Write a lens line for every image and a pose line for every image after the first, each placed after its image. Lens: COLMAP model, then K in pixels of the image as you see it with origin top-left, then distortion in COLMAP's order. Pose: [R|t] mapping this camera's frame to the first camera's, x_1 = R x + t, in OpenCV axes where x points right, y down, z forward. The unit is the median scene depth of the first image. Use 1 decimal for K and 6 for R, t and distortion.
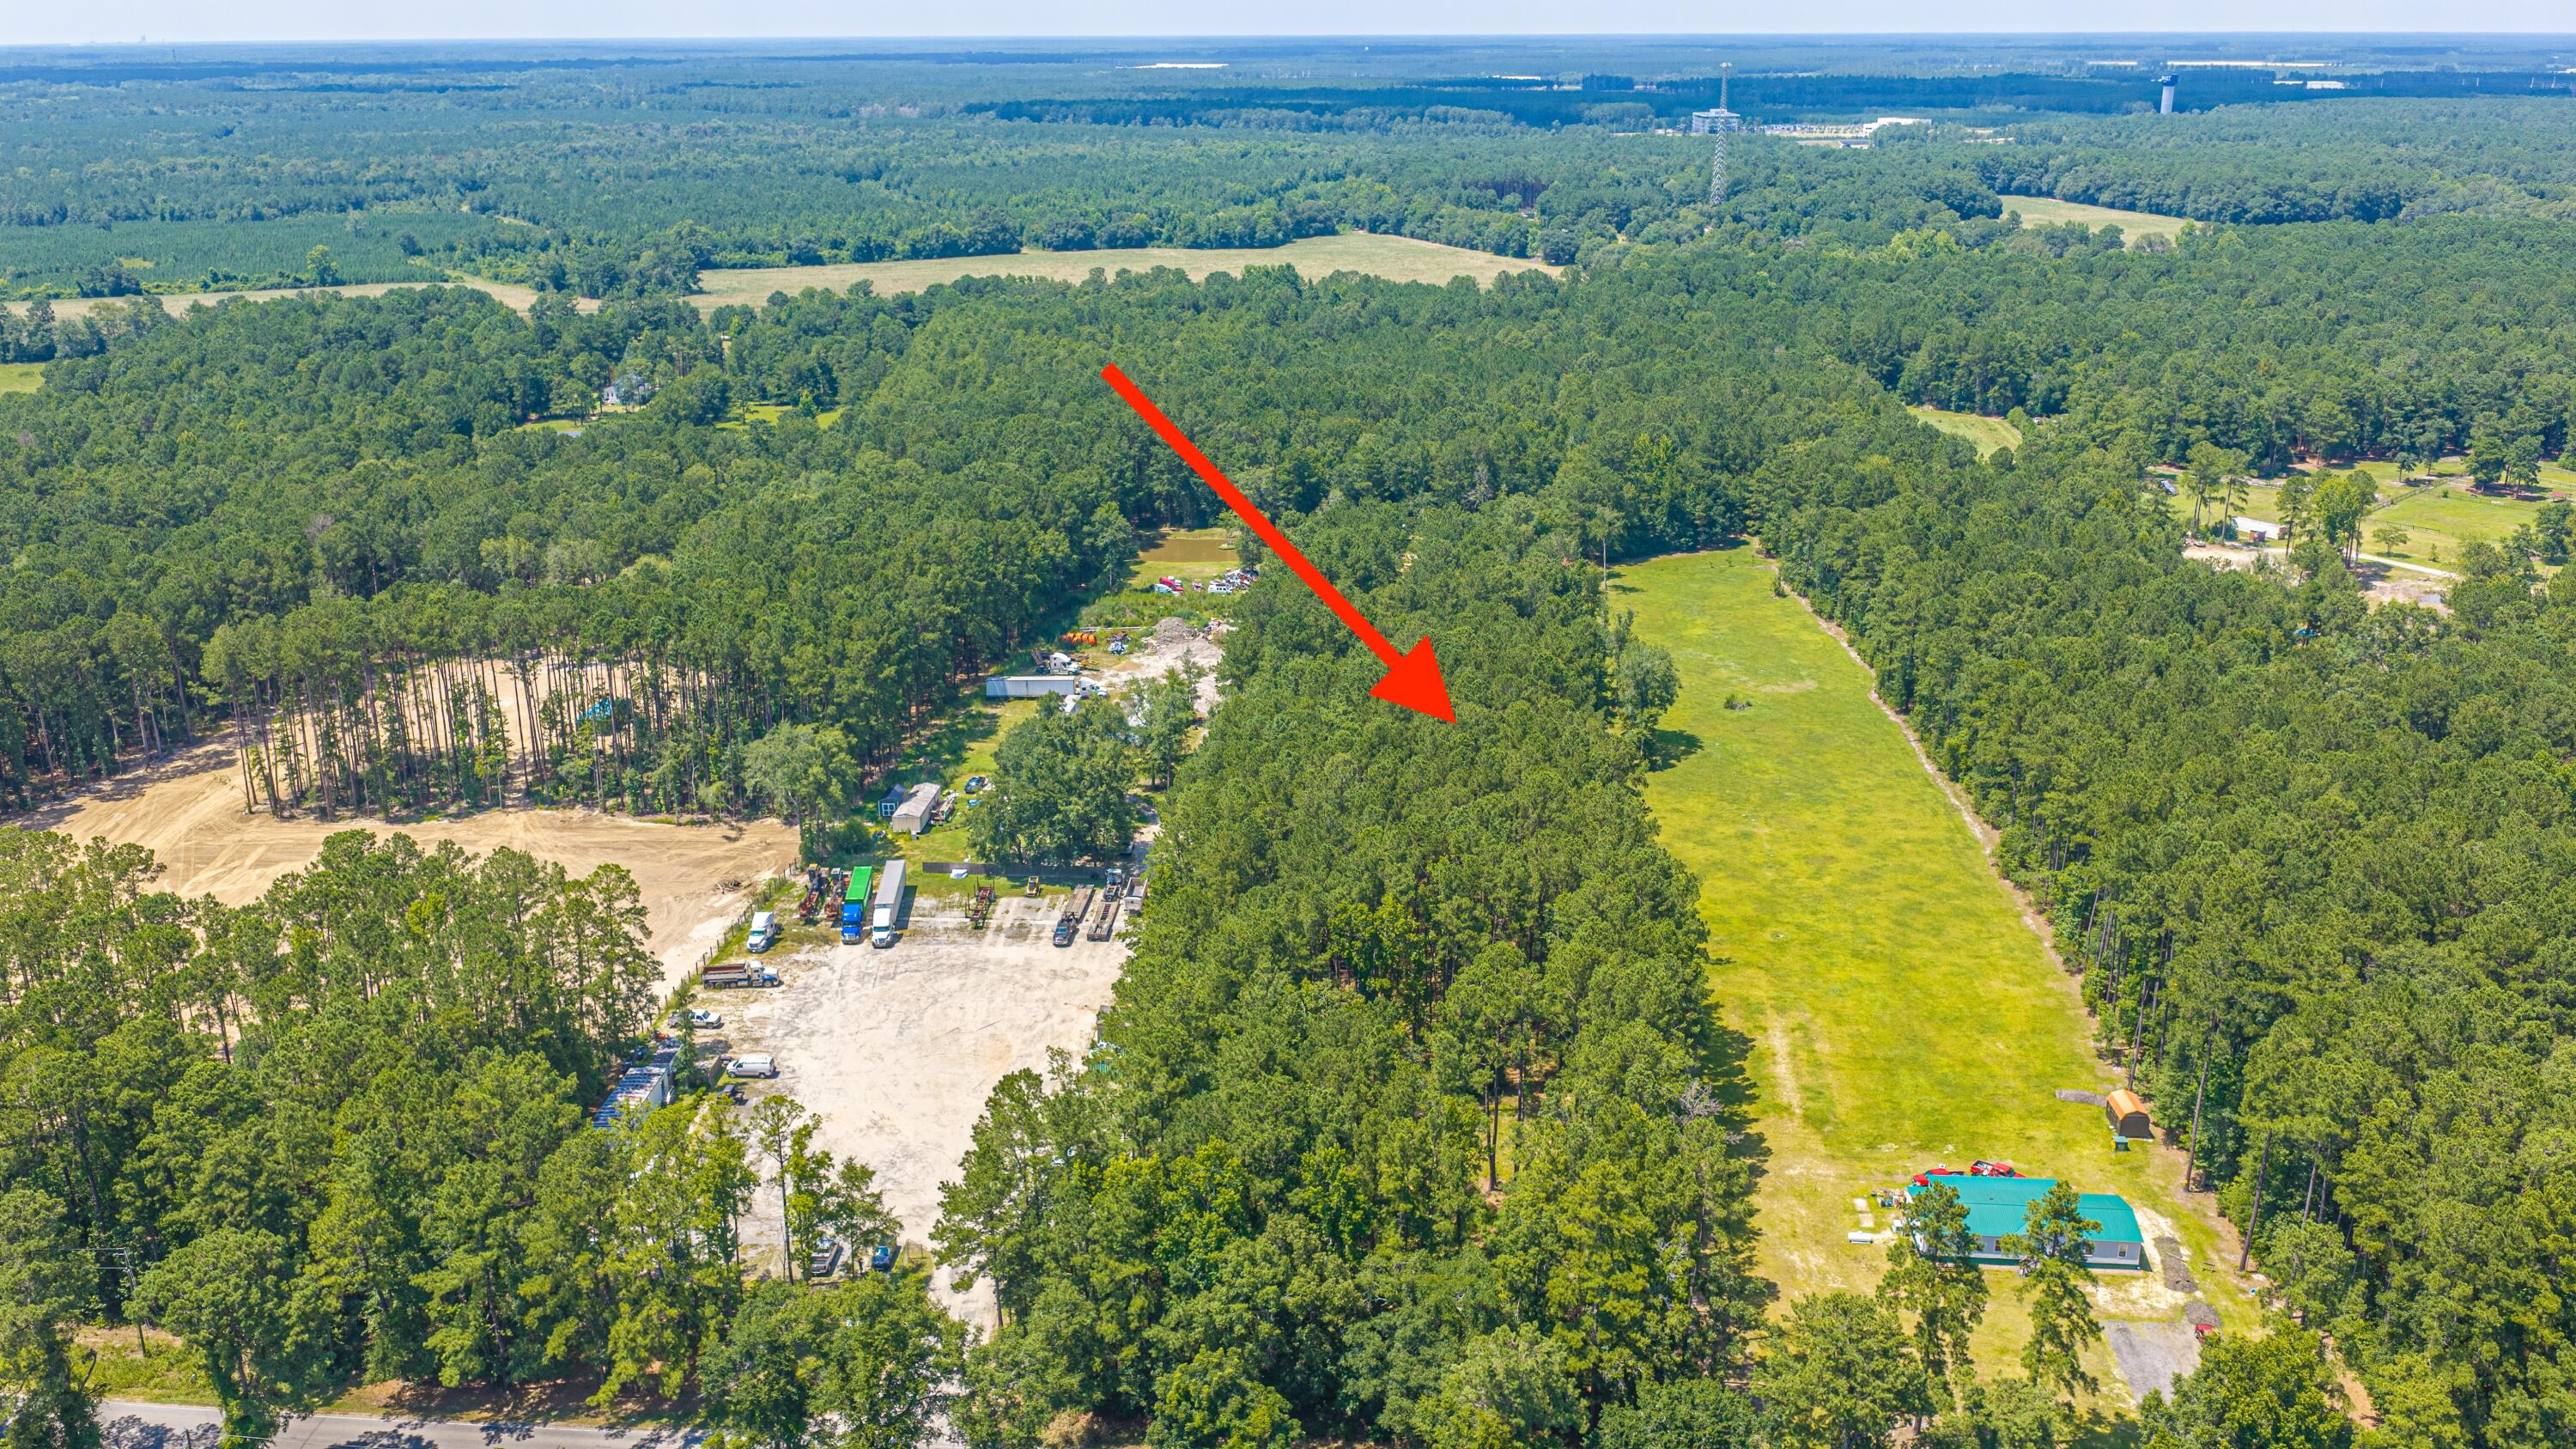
lens RADIAL K [[2141.0, 0, 1289.0], [0, 2141.0, 722.5], [0, 0, 1]] dist [0.026895, -0.060249]
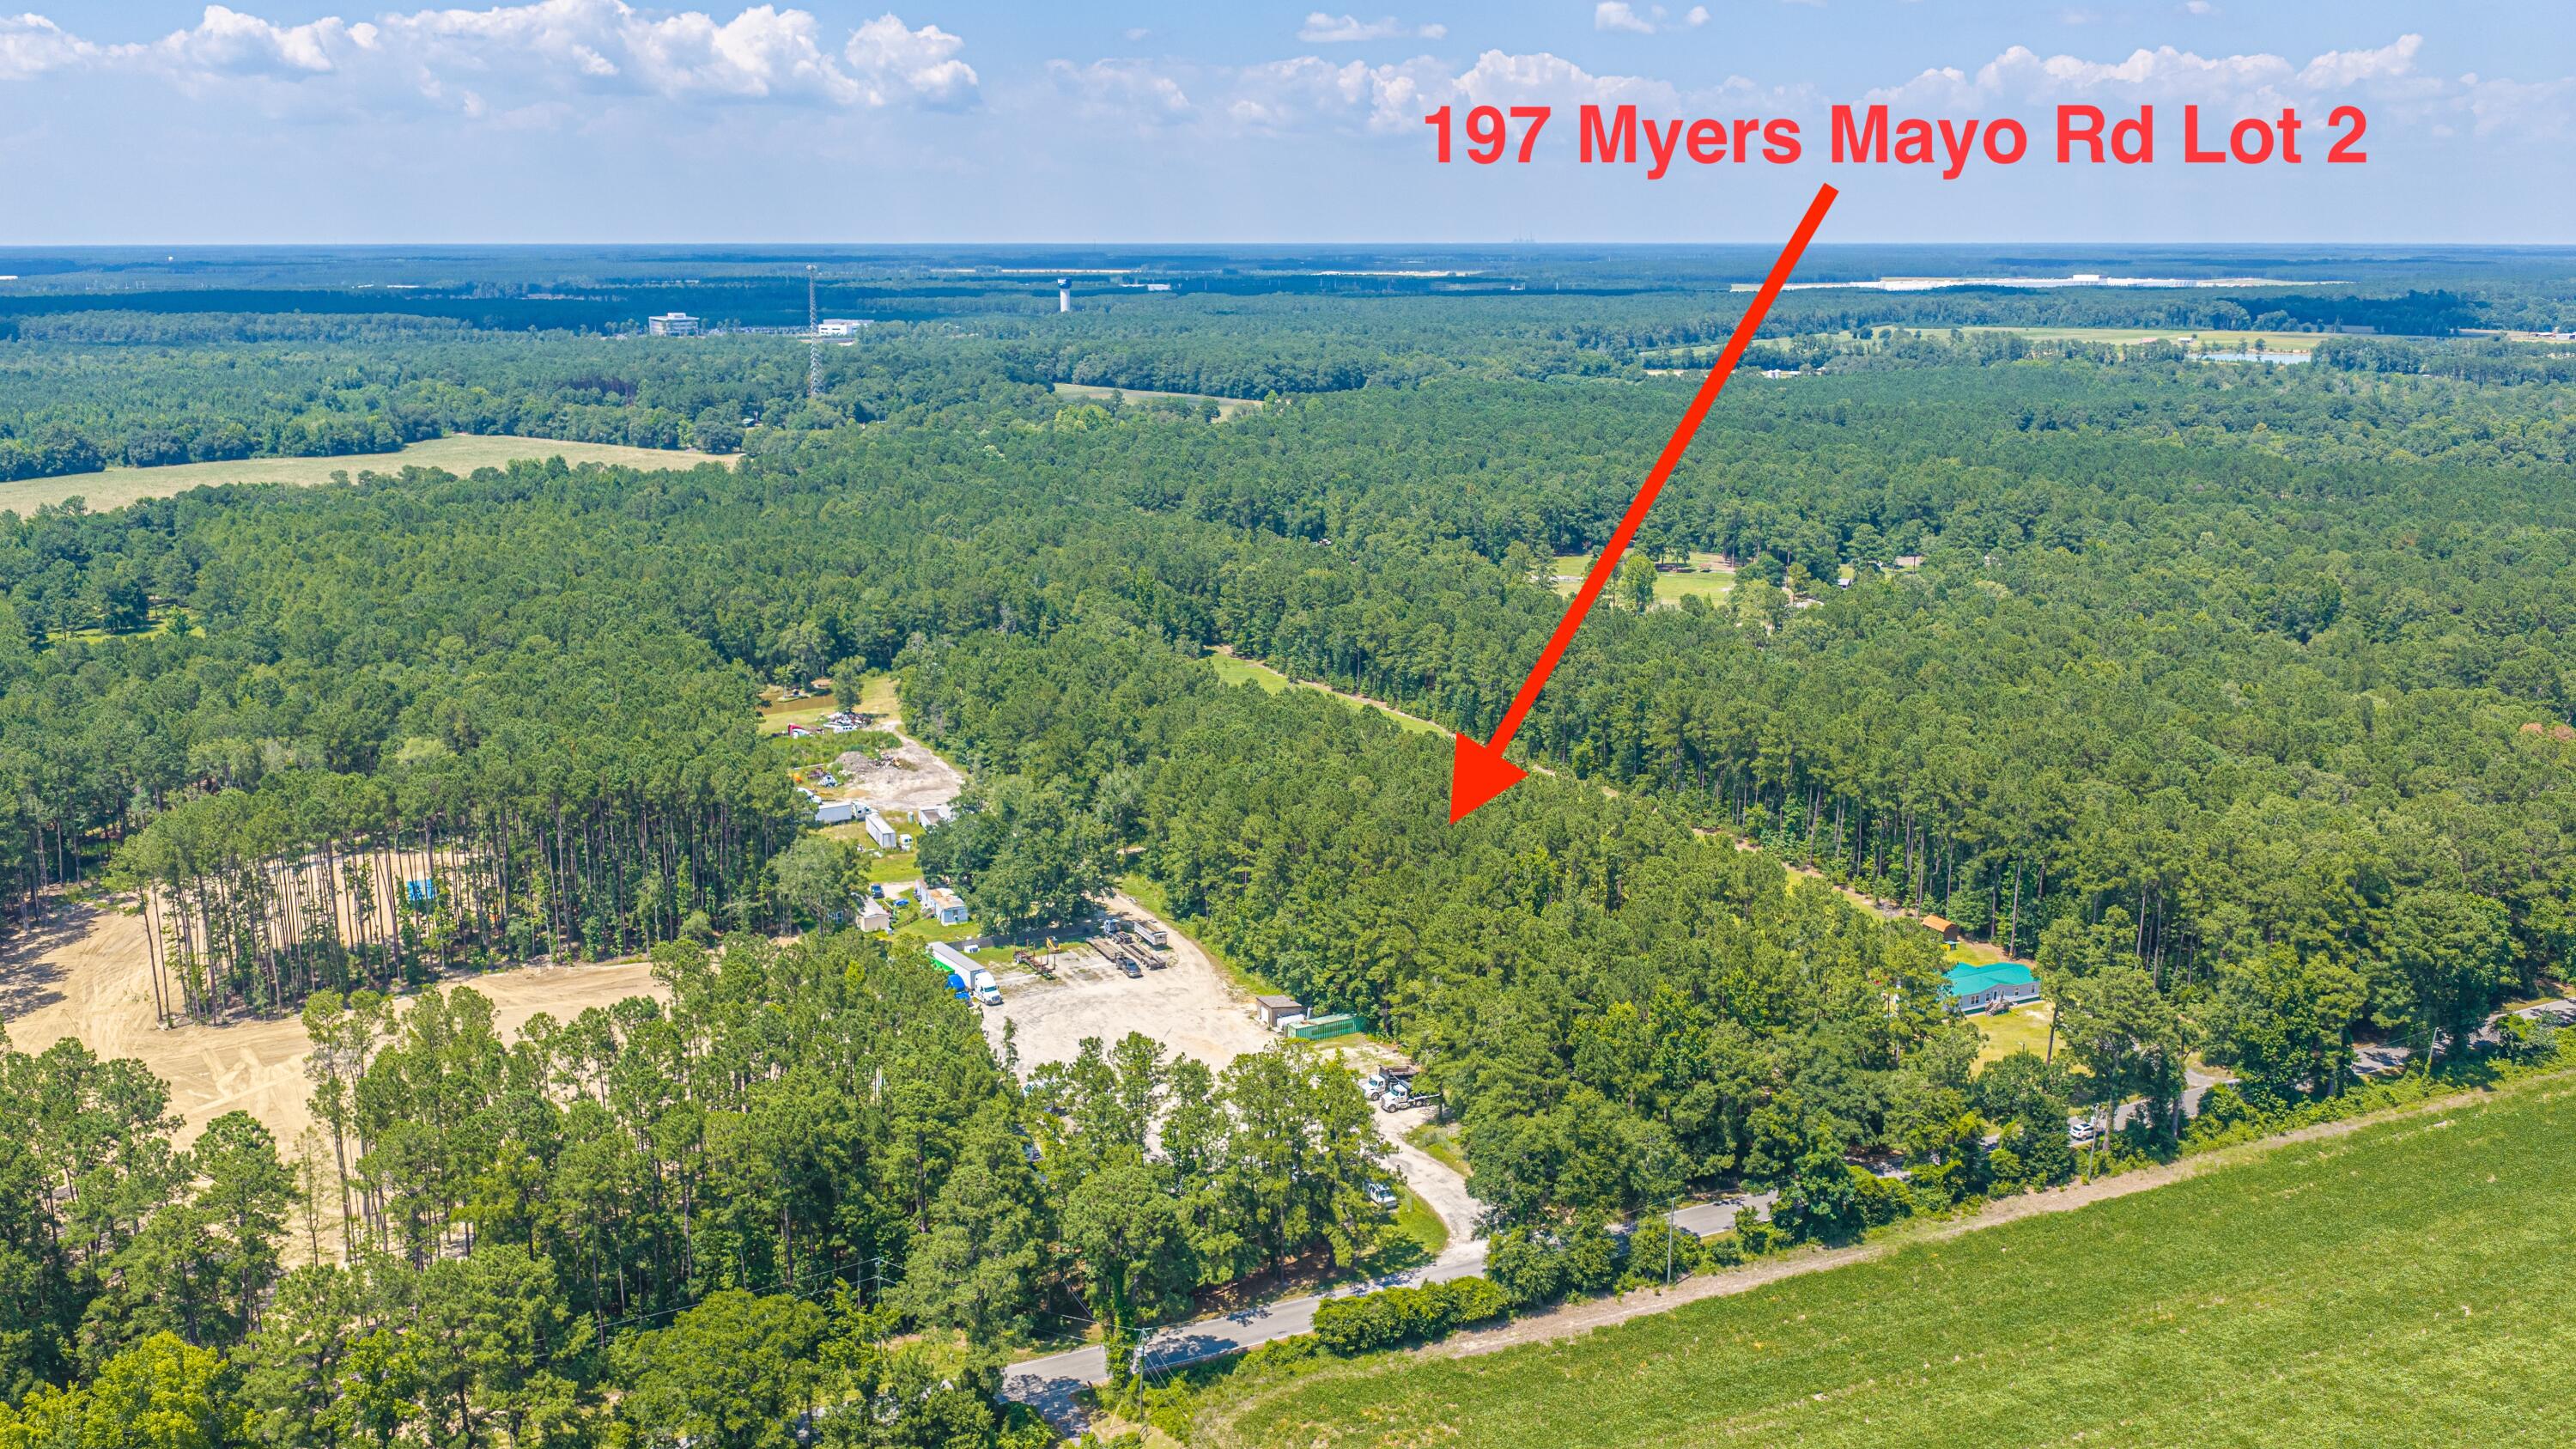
lens RADIAL K [[2141.0, 0, 1288.9], [0, 2141.0, 718.9], [0, 0, 1]] dist [0.026895, -0.060249]
pose [[0.863447, -0.107911, 0.492762, -0.165720], [0.153155, 0.986819, -0.052261, 0.010663], [-0.480627, 0.120594, 0.868593, -0.022943]]
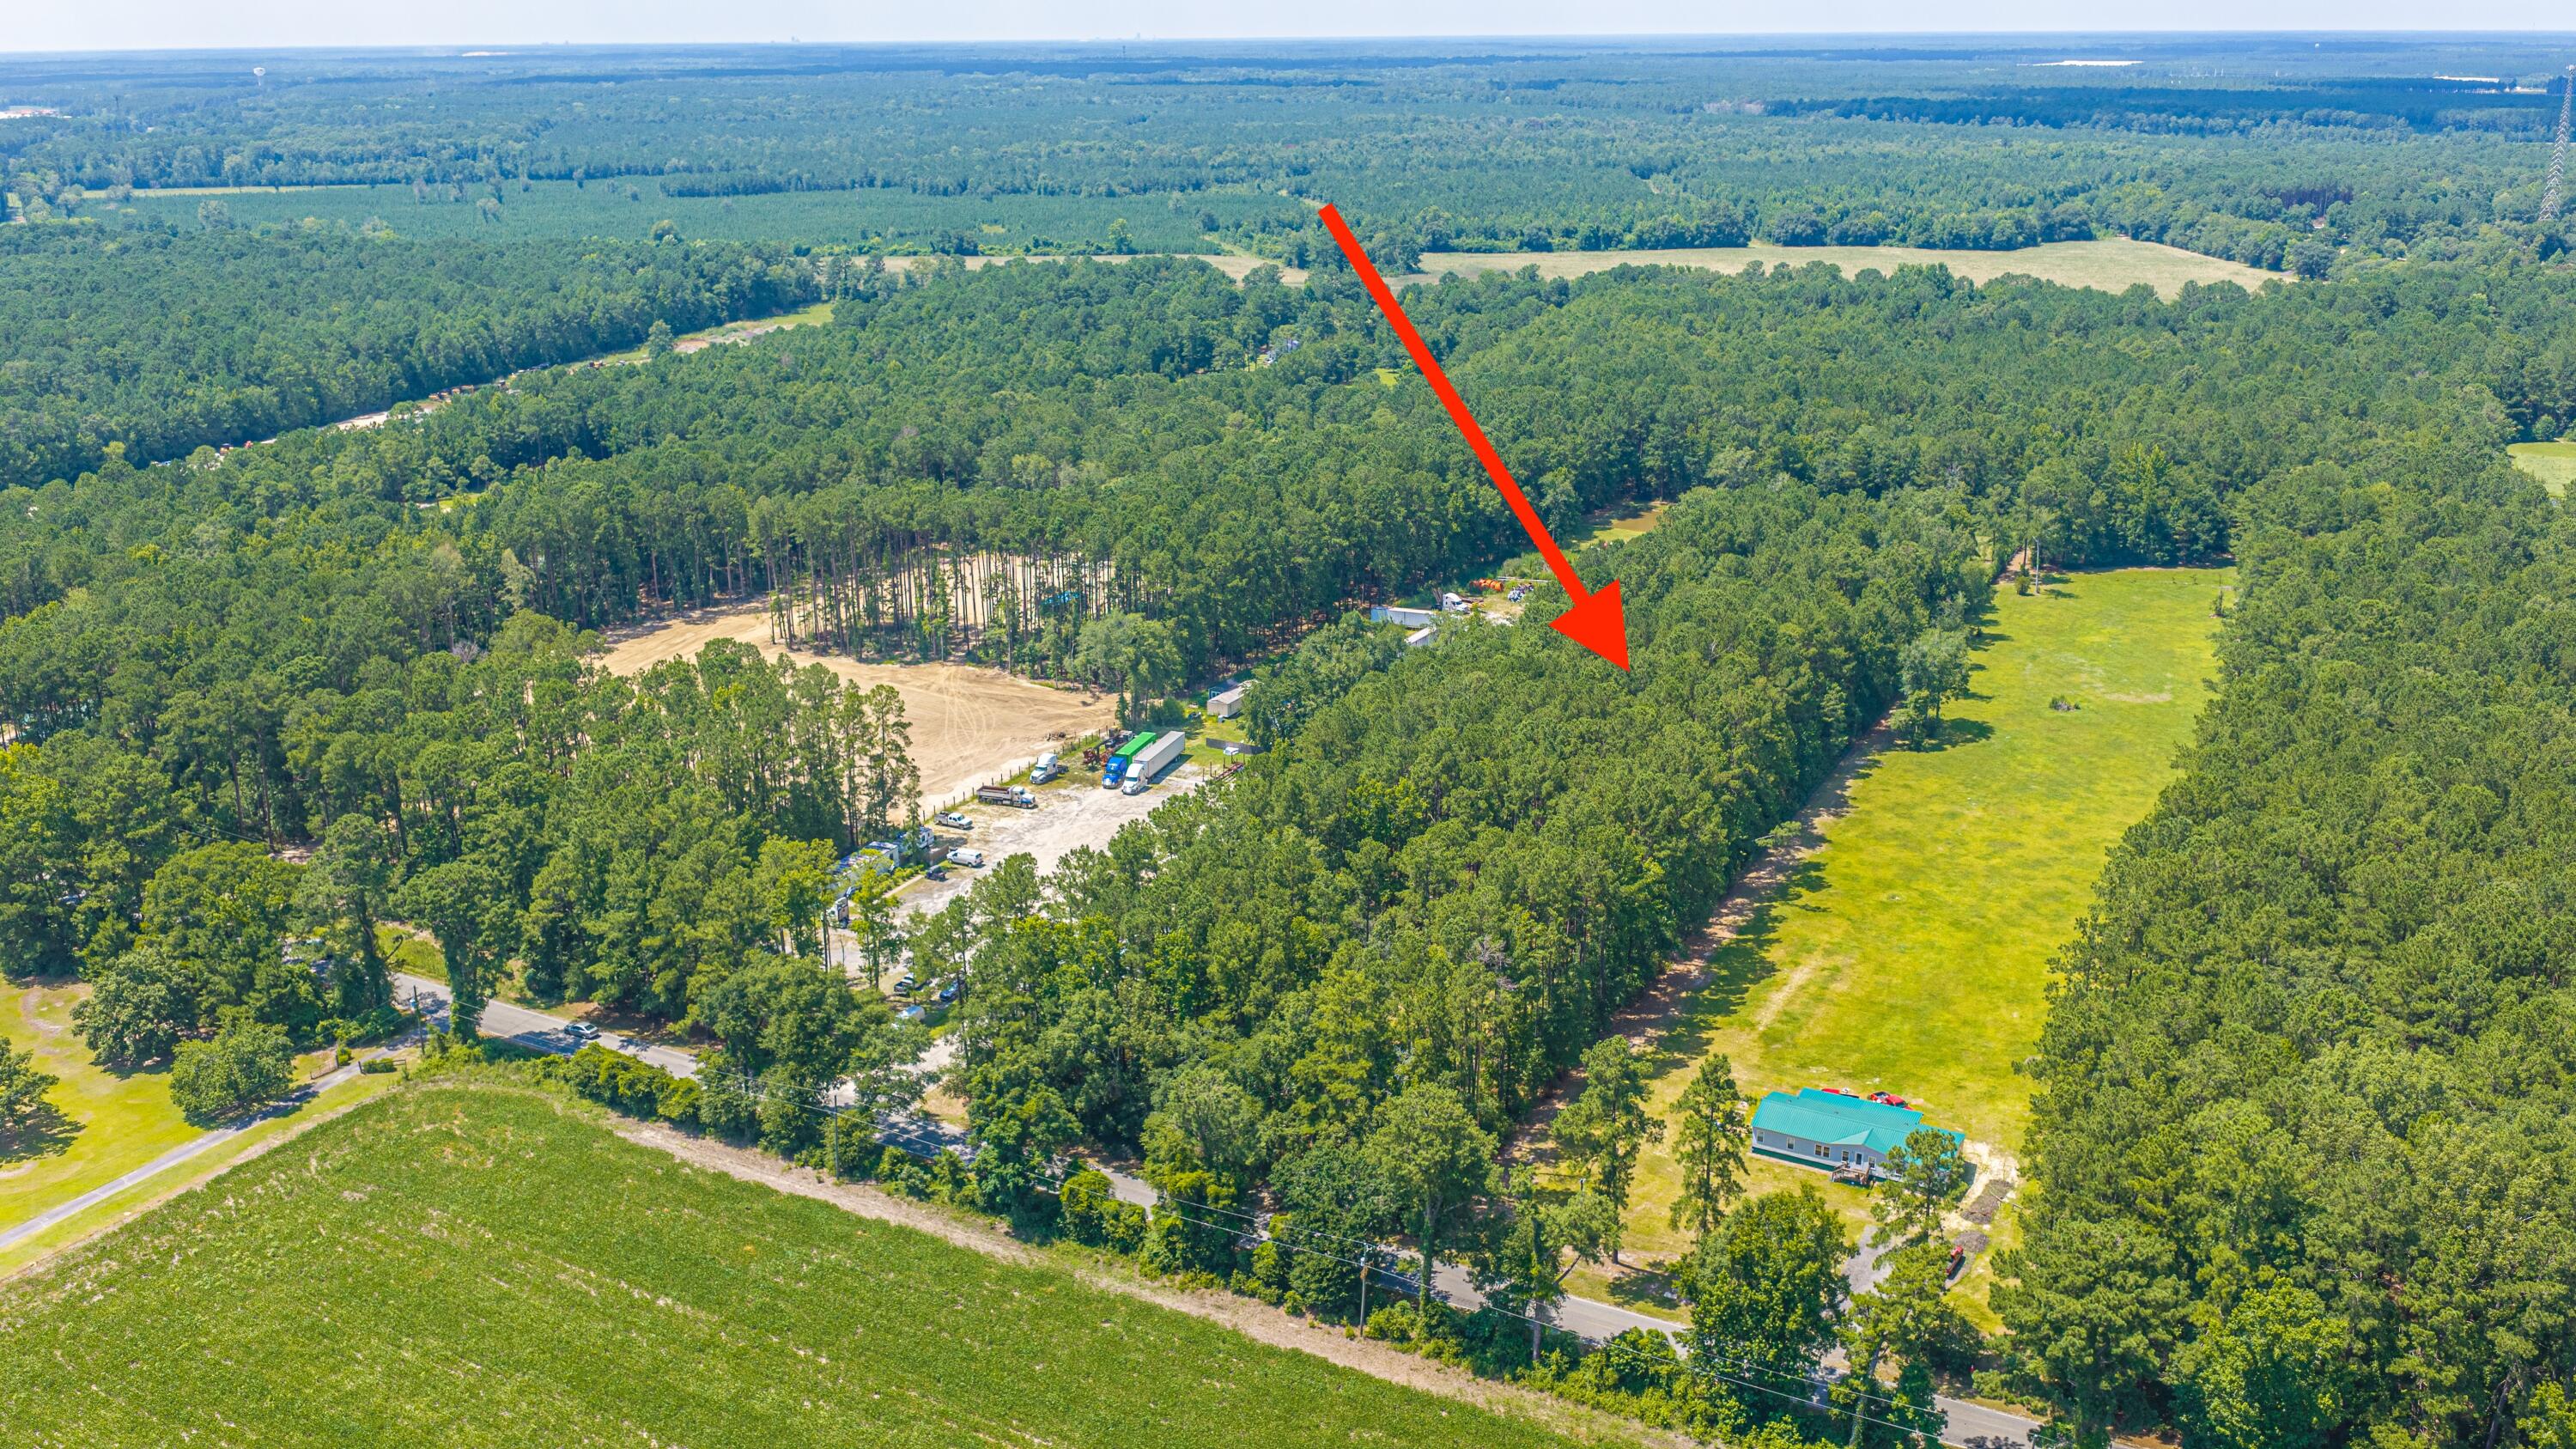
lens RADIAL K [[2141.0, 0, 1285.4], [0, 2141.0, 734.0], [0, 0, 1]] dist [0.026895, -0.060249]
pose [[0.917530, 0.121749, -0.378570, 0.095685], [-0.119326, 0.992403, 0.029950, 0.006752], [0.379341, 0.017693, 0.925088, -0.024168]]
